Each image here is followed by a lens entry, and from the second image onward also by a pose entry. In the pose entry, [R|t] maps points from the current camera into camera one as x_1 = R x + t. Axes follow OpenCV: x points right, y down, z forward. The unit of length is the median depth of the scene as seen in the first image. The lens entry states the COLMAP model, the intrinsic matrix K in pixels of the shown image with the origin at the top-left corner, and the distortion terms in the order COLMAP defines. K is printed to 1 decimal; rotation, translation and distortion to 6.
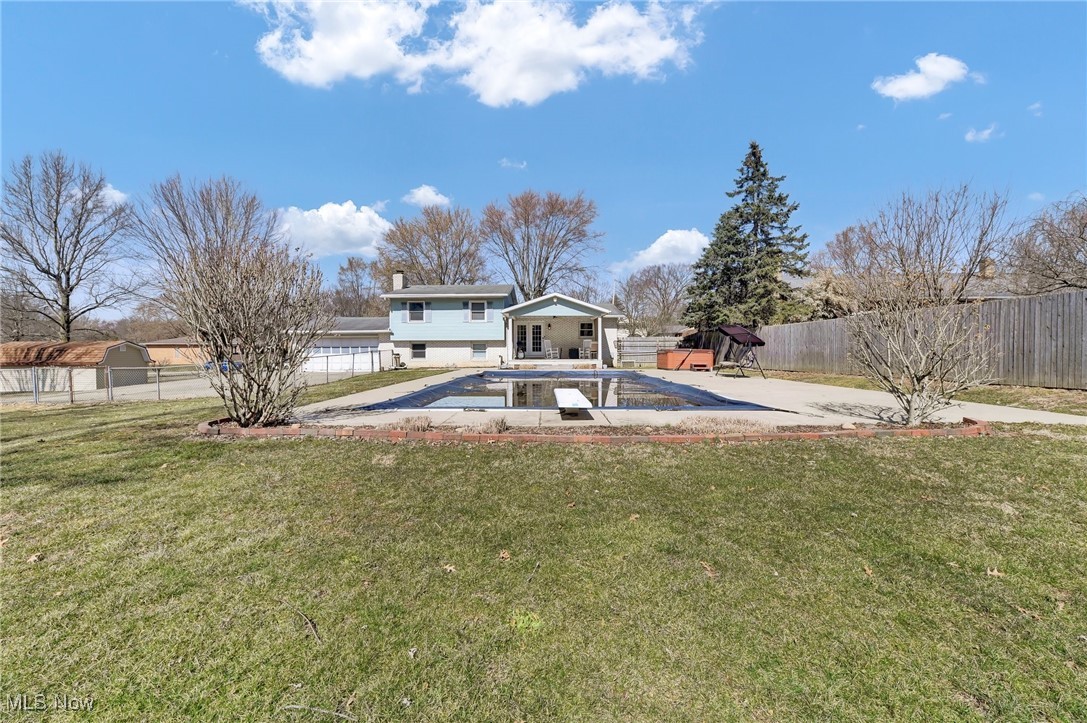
lens RADIAL K [[451.3, 0, 541.4], [0, 451.3, 358.5], [0, 0, 1]] dist [-0.004816, -0.000166]
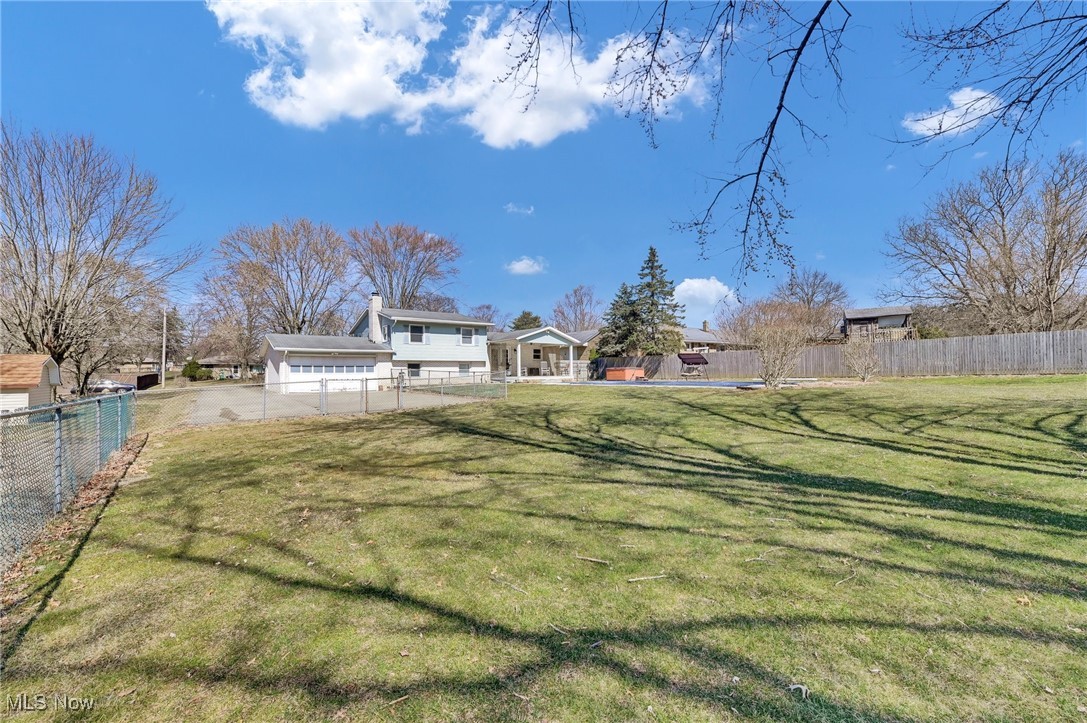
lens RADIAL K [[451.3, 0, 541.4], [0, 451.3, 358.5], [0, 0, 1]] dist [-0.004816, -0.000166]
pose [[0.781049, 0.016797, 0.624244, -0.719697], [0.020894, 0.998376, -0.053007, 0.019700], [-0.624120, 0.054444, 0.779429, -0.039611]]
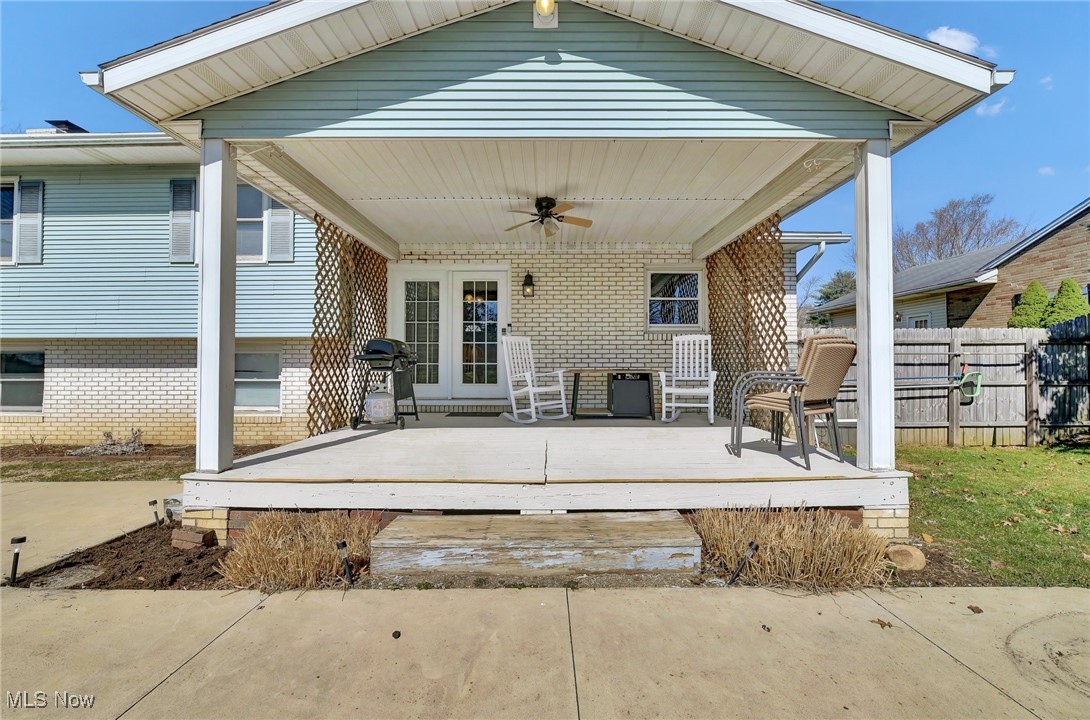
lens RADIAL K [[449.4, 0, 545.0], [0, 449.4, 360.0], [0, 0, 1]] dist [-0.017913, -0.000092]
pose [[0.999789, 0.002905, 0.020334, 0.022358], [-0.002242, 0.999467, -0.032578, -0.020953], [-0.020418, 0.032526, 0.999262, 0.754656]]
